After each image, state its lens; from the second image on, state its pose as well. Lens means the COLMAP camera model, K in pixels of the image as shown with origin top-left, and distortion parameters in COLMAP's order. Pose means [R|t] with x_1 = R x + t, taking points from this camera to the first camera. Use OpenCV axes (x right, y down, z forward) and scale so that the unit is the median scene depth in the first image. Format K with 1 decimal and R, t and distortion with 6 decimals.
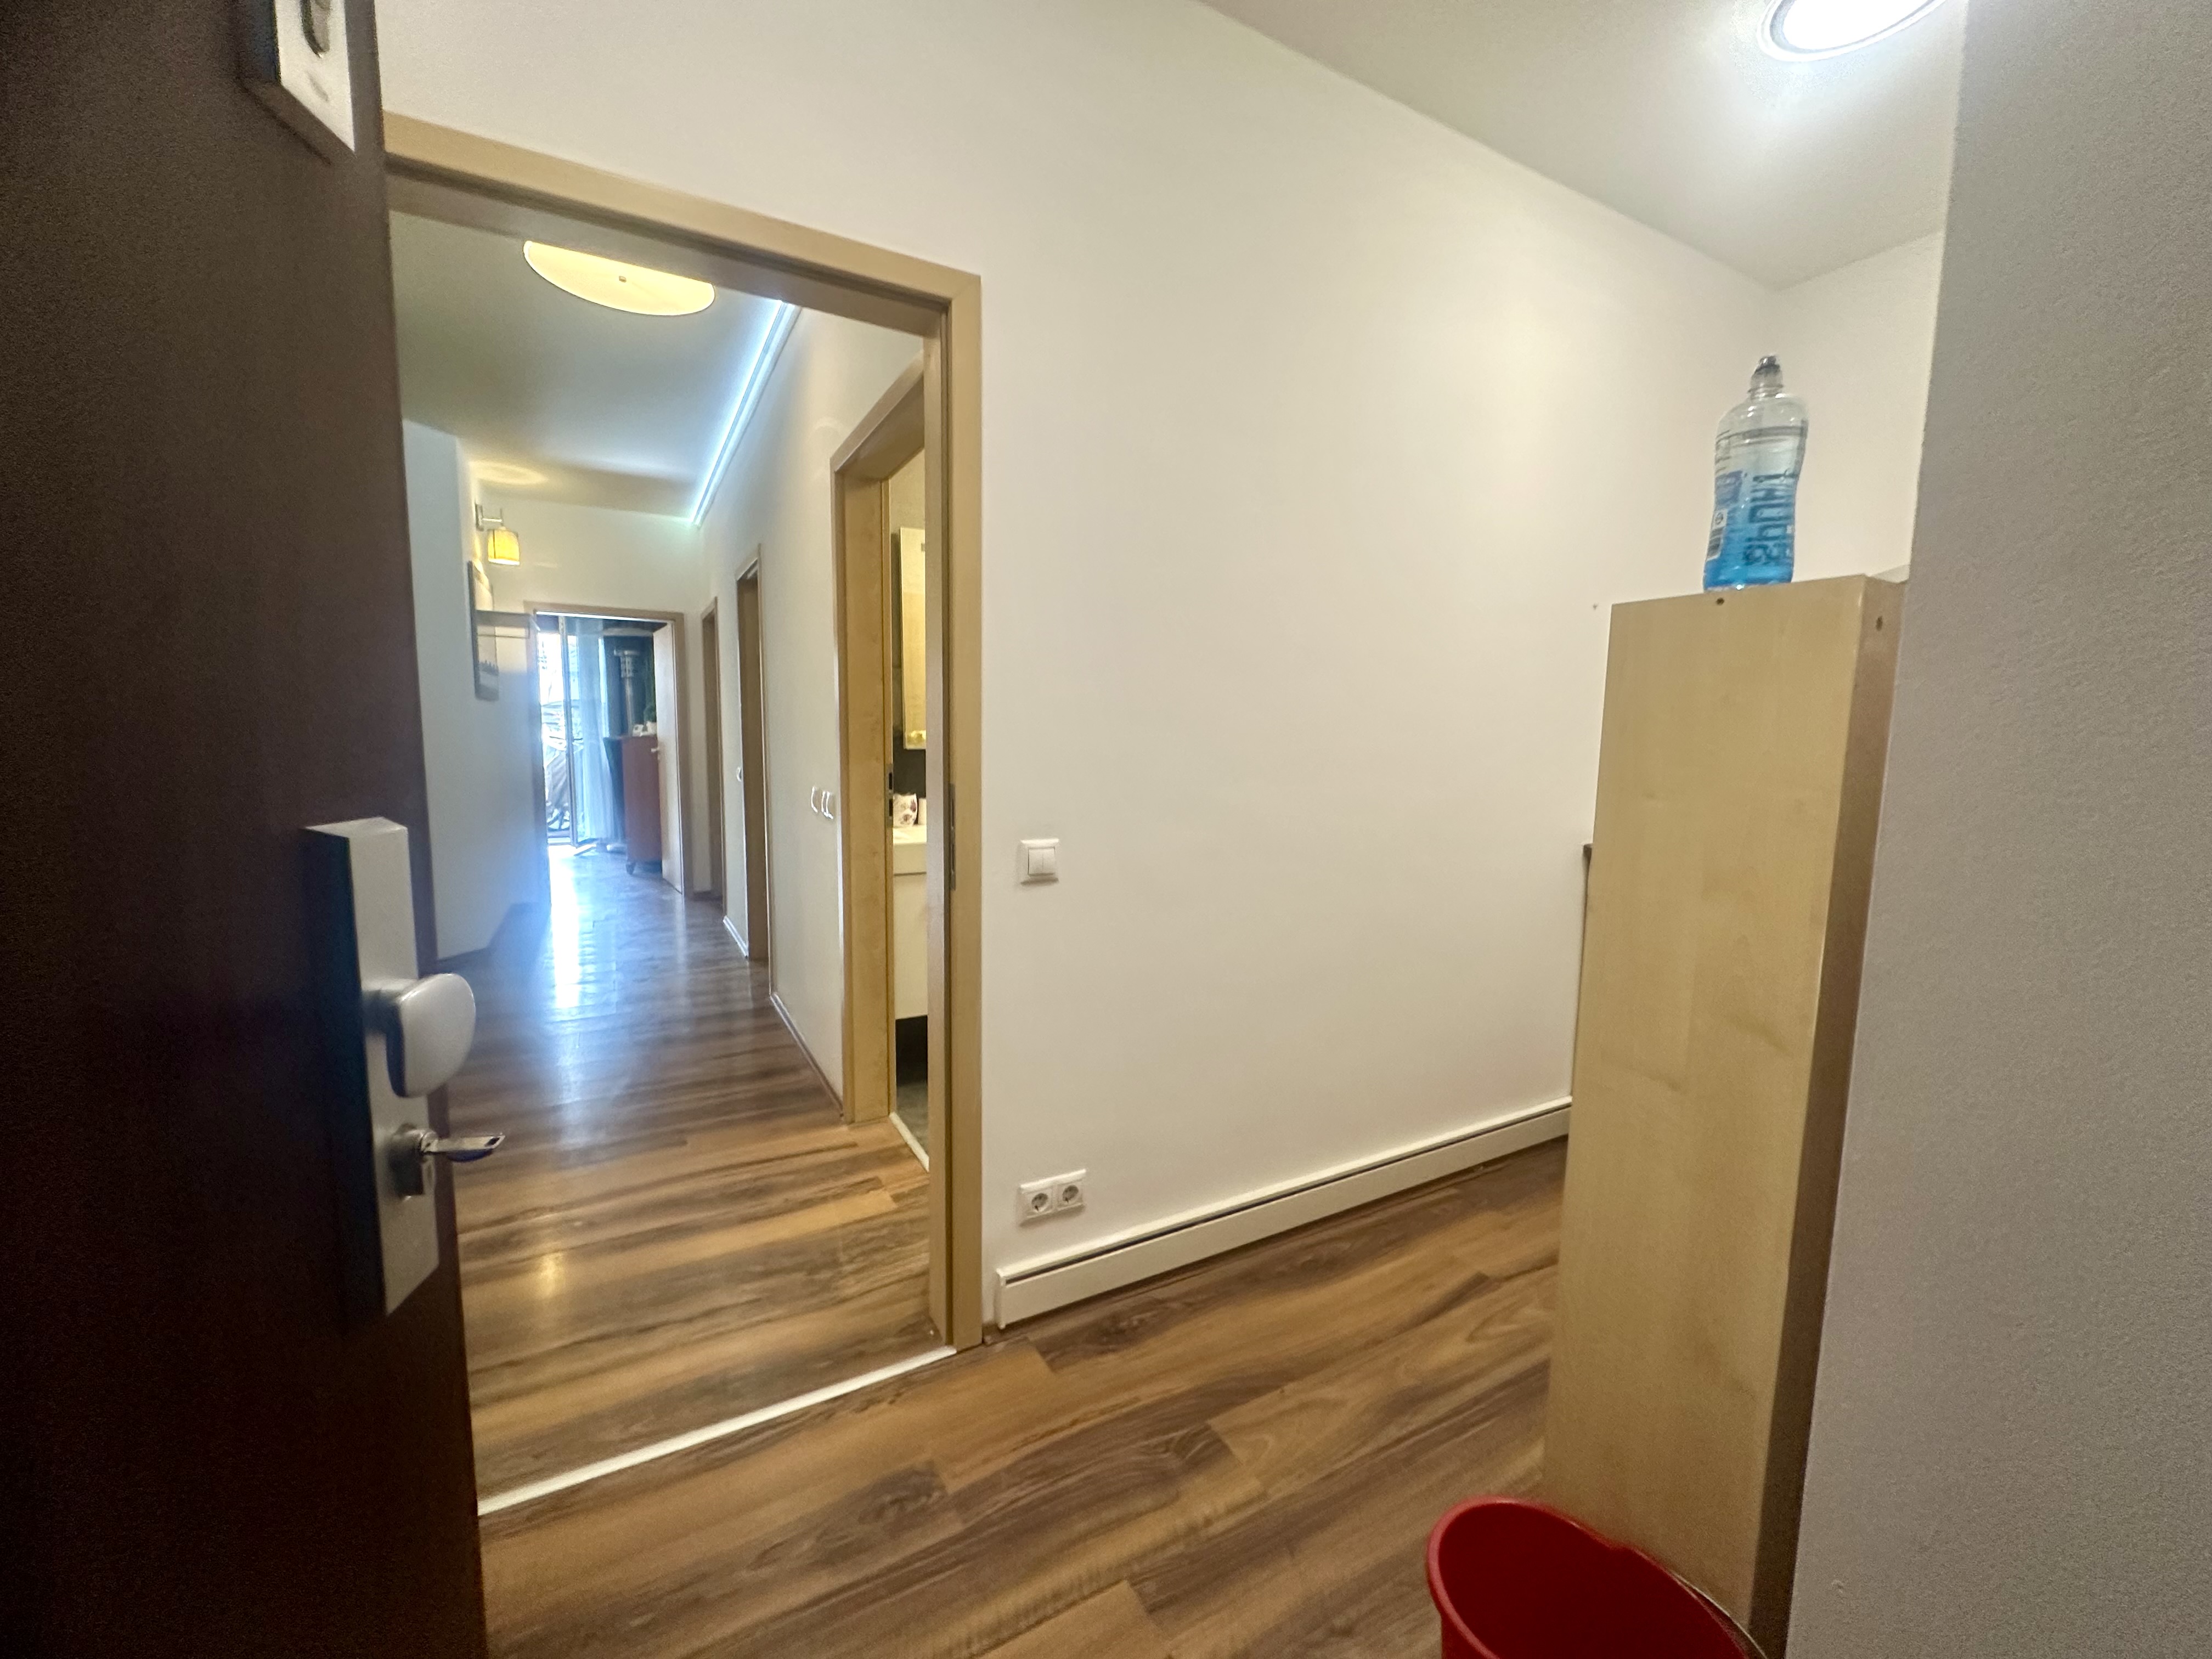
lens RADIAL K [[872.7, 0, 1106.0], [0, 872.7, 829.5], [0, 0, 1]] dist [-0.002657, -0.000782]
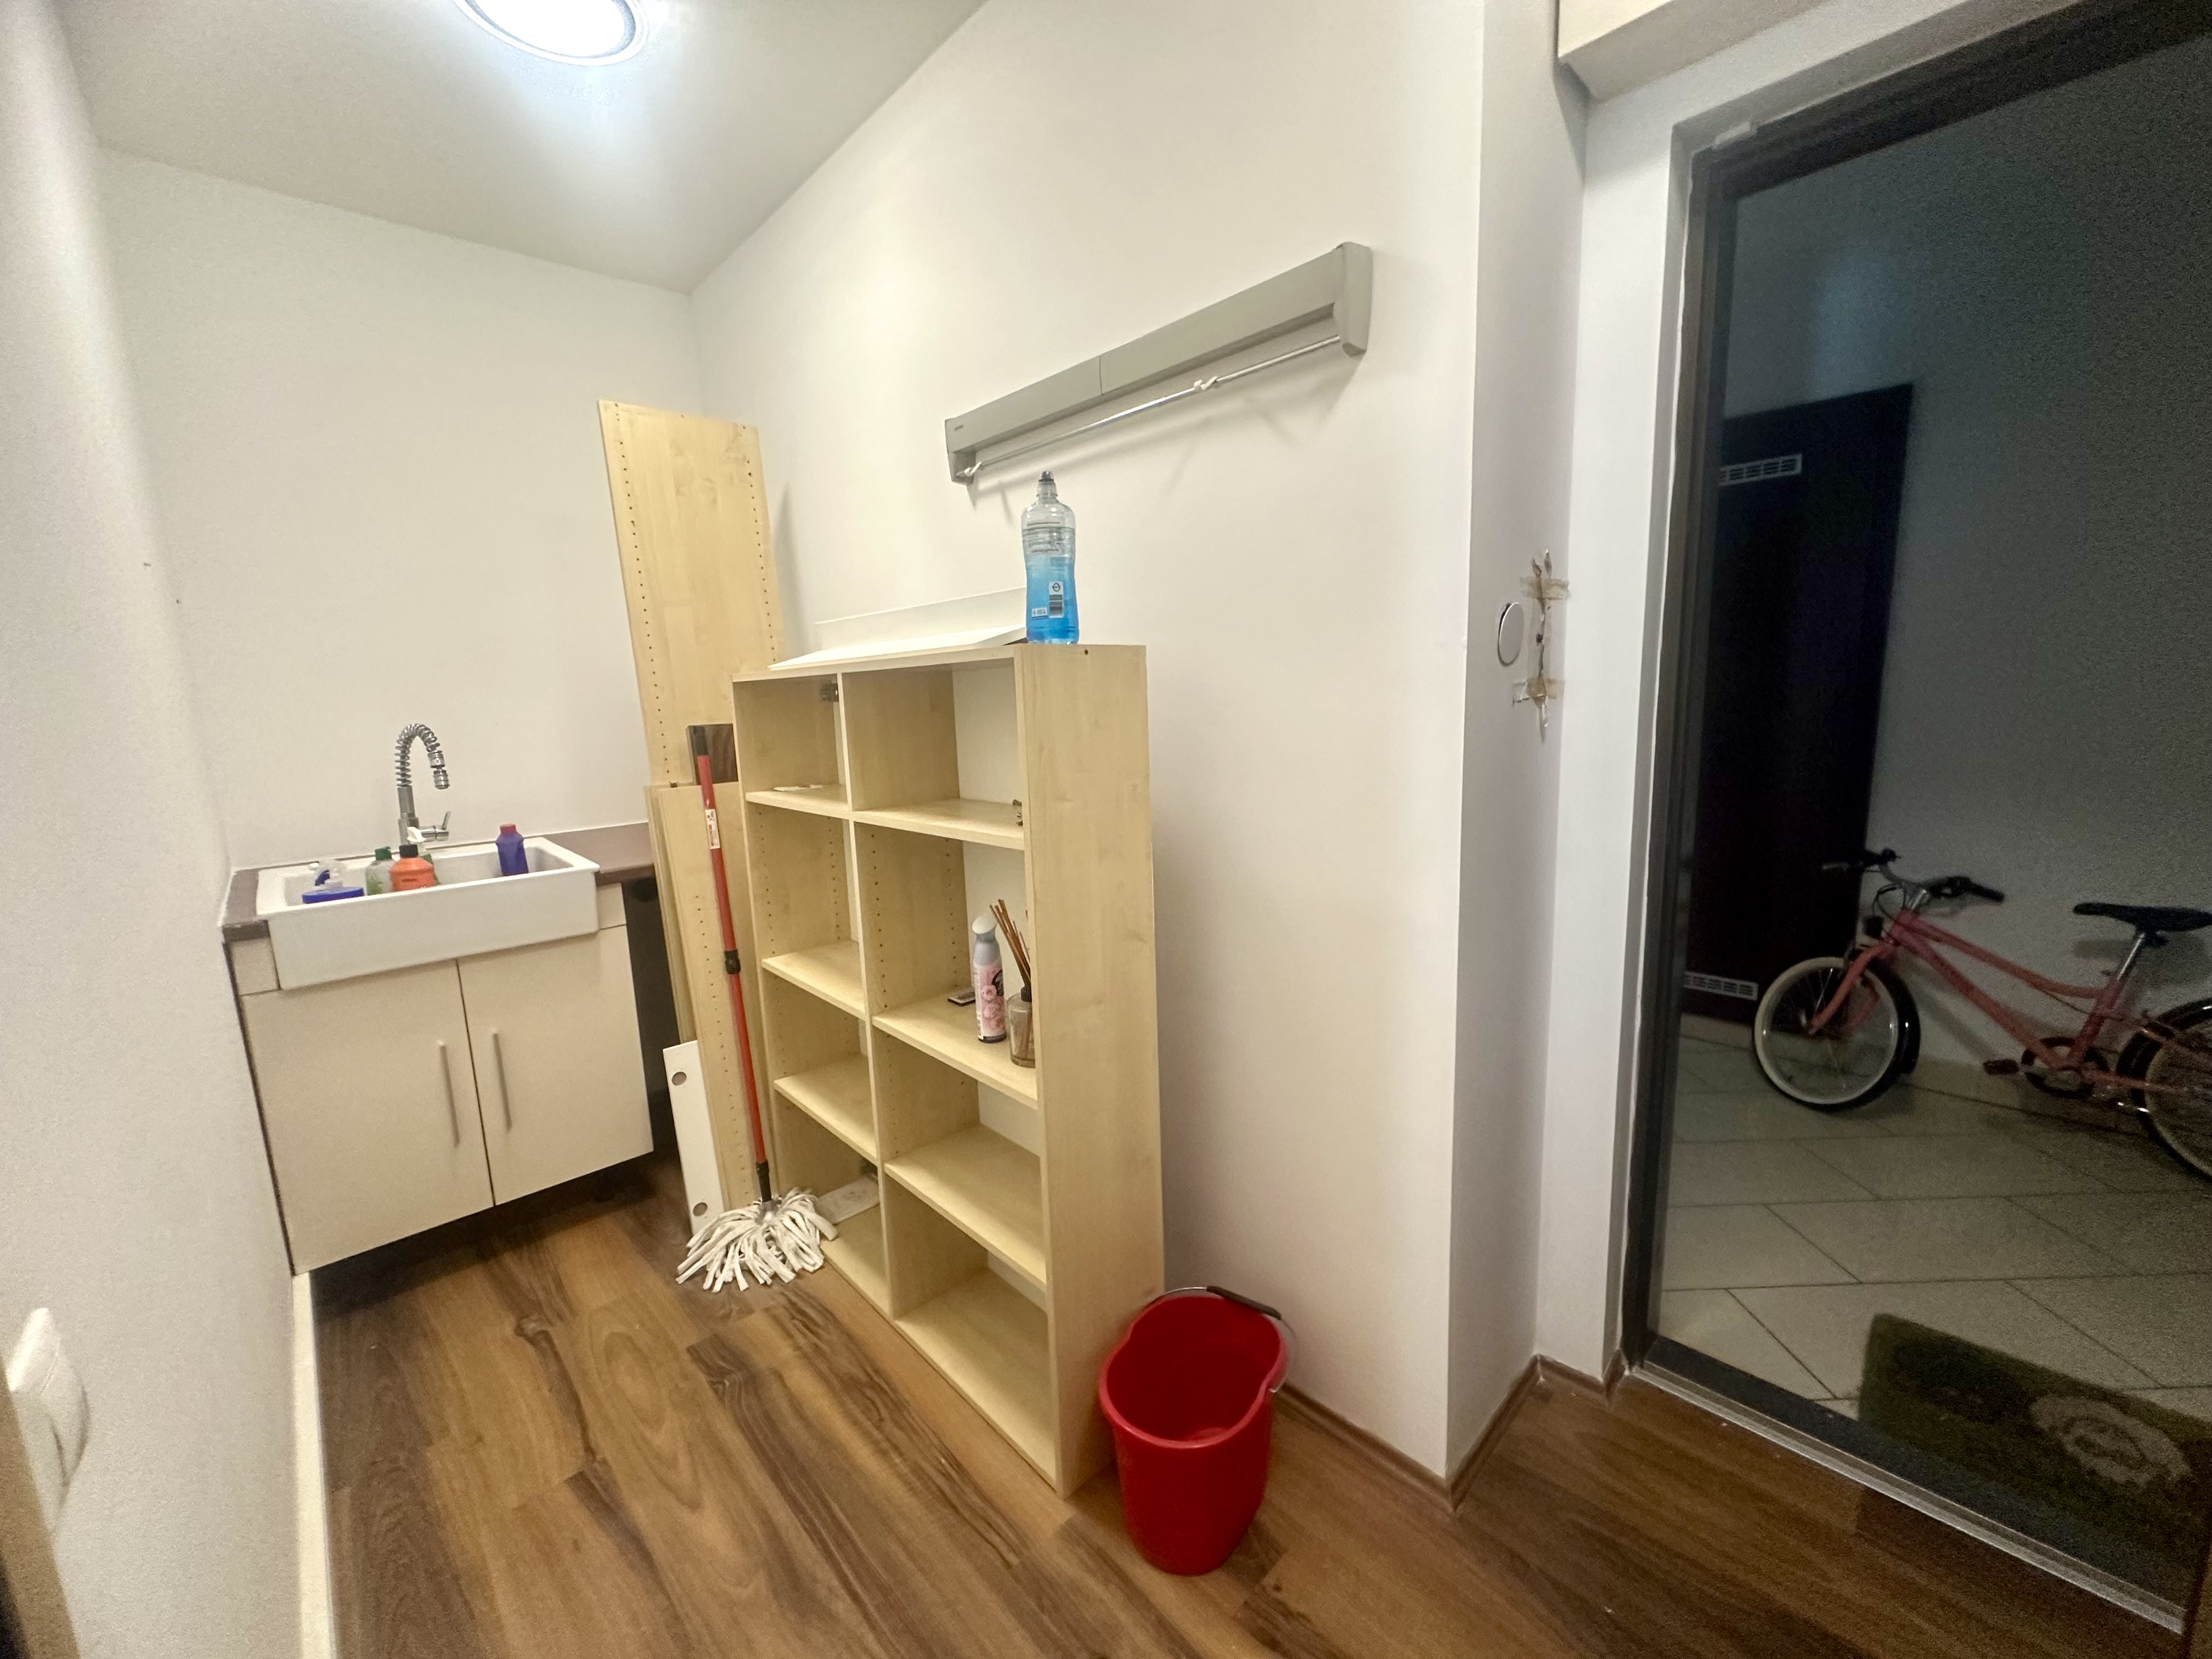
lens RADIAL K [[872.7, 0, 1106.0], [0, 872.7, 829.5], [0, 0, 1]] dist [-0.002657, -0.000782]
pose [[-0.250831, -0.140166, 0.957829, -0.432968], [0.131855, 0.975293, 0.177251, -0.145765], [-0.959009, 0.170755, -0.226152, 0.838288]]
